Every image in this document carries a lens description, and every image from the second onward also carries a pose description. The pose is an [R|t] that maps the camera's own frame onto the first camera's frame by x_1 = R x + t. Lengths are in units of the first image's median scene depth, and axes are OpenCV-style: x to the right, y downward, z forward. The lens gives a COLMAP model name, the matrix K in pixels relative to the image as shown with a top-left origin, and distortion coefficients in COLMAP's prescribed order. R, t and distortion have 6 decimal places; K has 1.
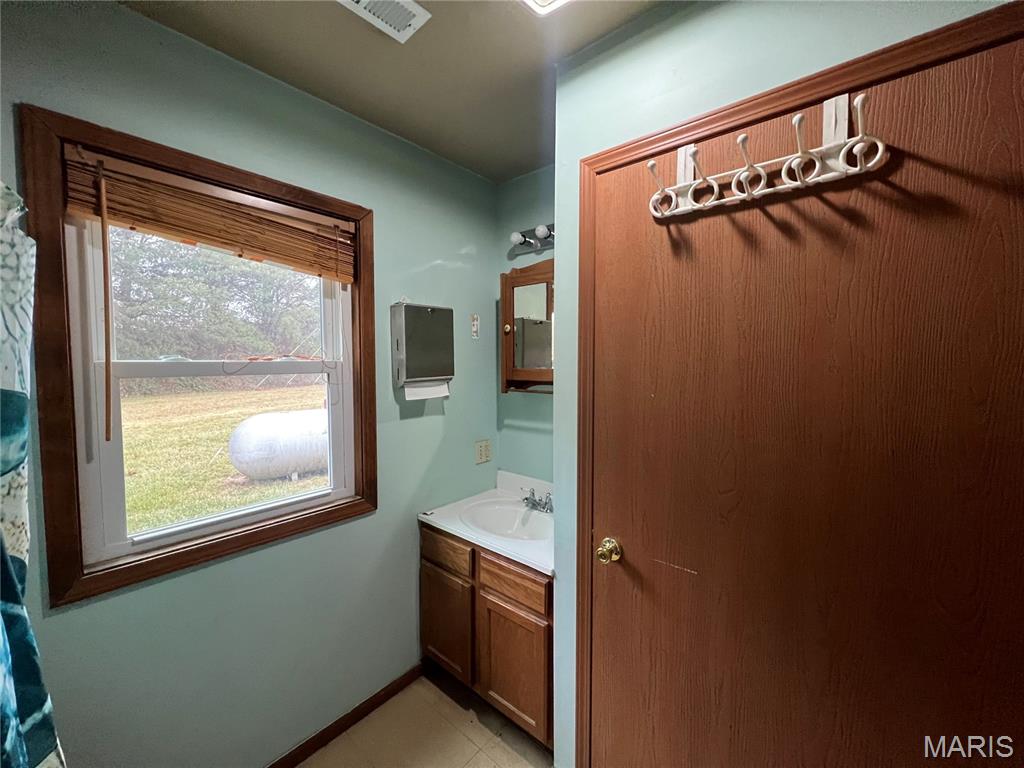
lens RADIAL K [[410.4, 0, 512.0], [0, 410.4, 384.0], [0, 0, 1]] dist [-0.000130, 0.000089]
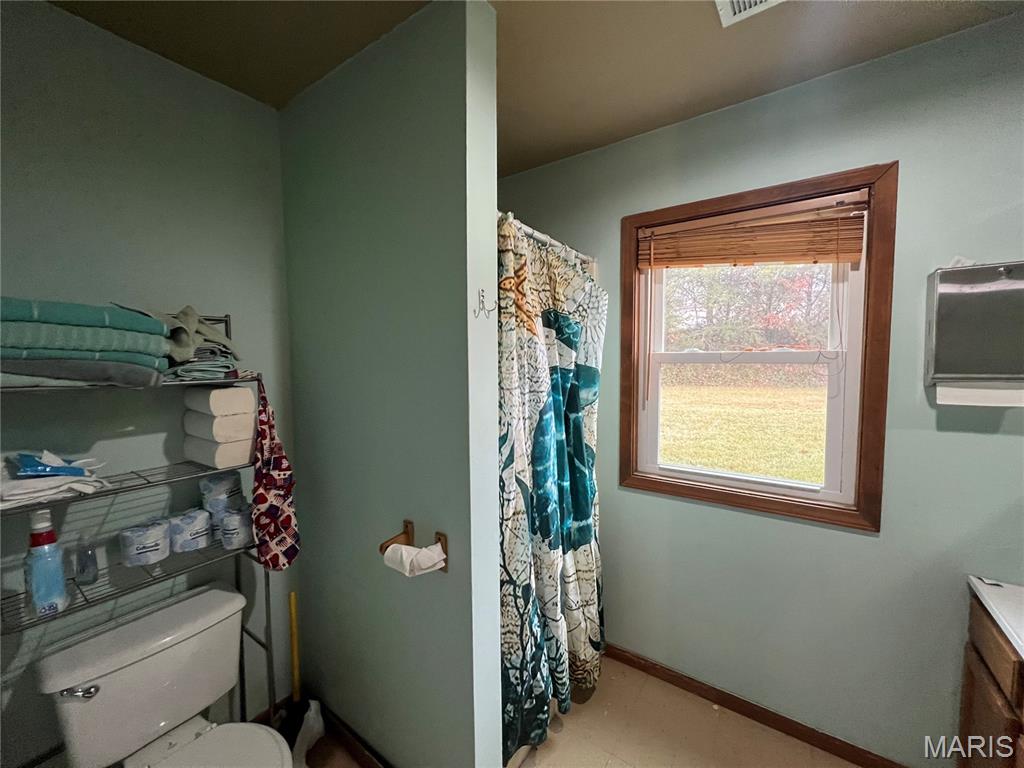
lens RADIAL K [[410.4, 0, 512.0], [0, 410.4, 384.0], [0, 0, 1]] dist [-0.000130, 0.000089]
pose [[0.093203, 0.068180, -0.993310, 0.441811], [-0.048664, 0.996772, 0.063851, -0.005945], [0.994457, 0.042387, 0.096220, 0.209550]]
